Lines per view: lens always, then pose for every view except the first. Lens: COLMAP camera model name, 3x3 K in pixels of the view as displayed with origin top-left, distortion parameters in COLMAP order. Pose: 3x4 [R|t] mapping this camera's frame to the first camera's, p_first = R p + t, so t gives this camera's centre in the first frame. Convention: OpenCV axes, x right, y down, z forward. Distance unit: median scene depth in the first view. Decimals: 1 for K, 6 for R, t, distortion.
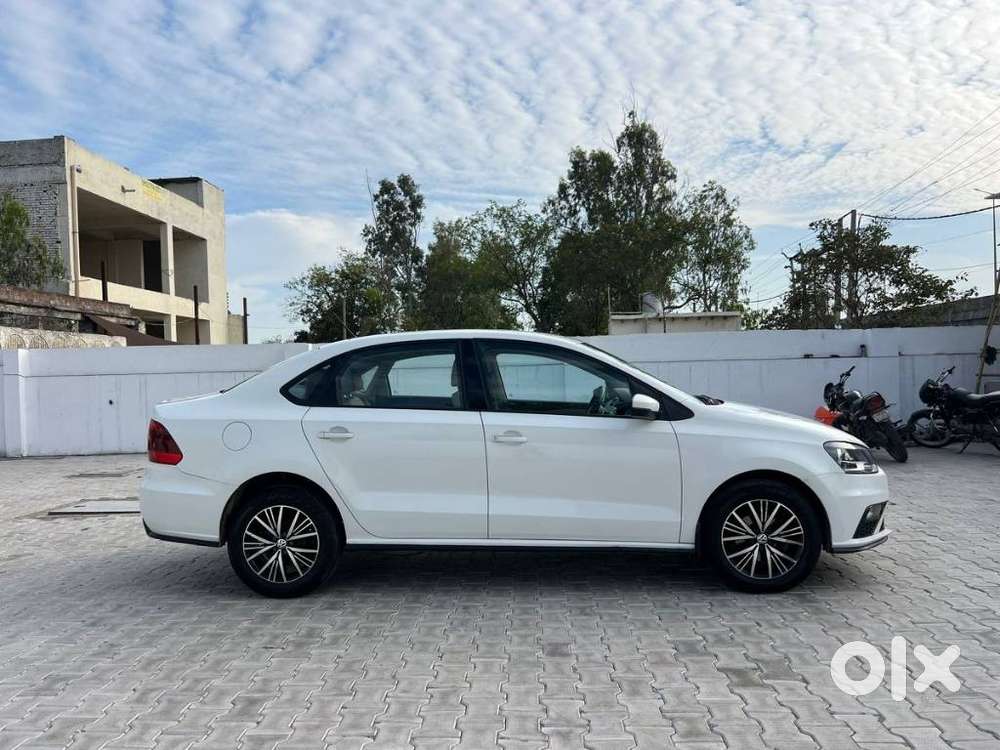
lens RADIAL K [[749.3, 0, 488.3], [0, 749.3, 378.9], [0, 0, 1]] dist [0.048009, -0.066426]
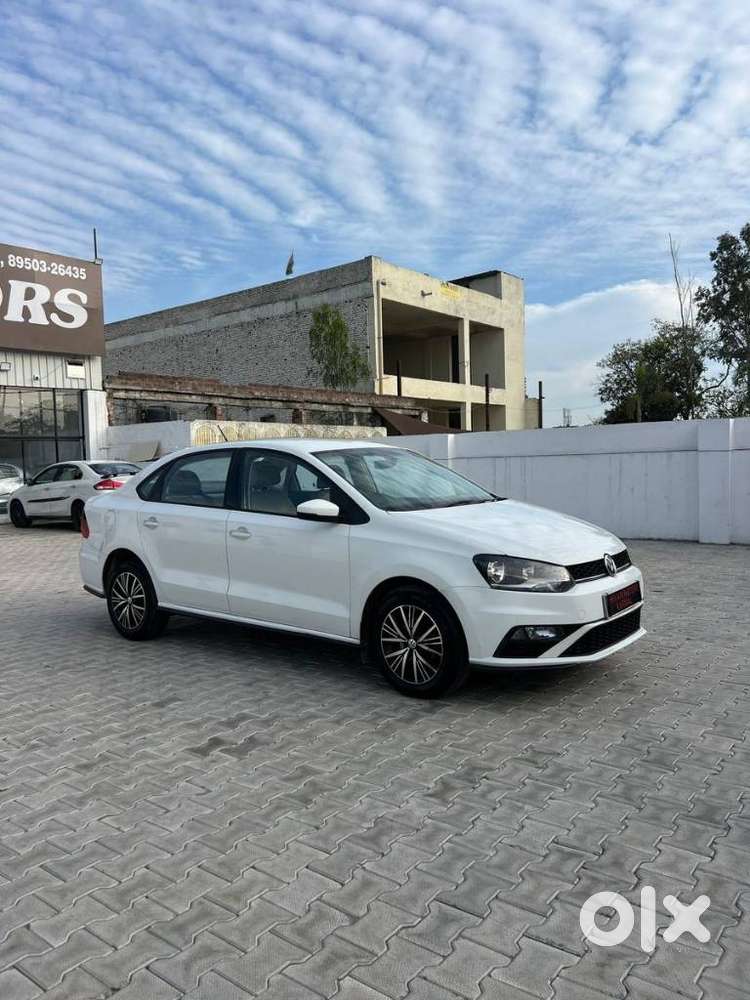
lens RADIAL K [[749.3, 0, 375.0], [0, 749.3, 500.0], [0, 0, 1]] dist [0.048009, -0.066426]
pose [[0.816981, 0.027346, -0.576016, 0.106996], [0.006075, 0.998411, 0.056015, -0.004582], [0.576633, -0.049262, 0.815517, 0.018546]]
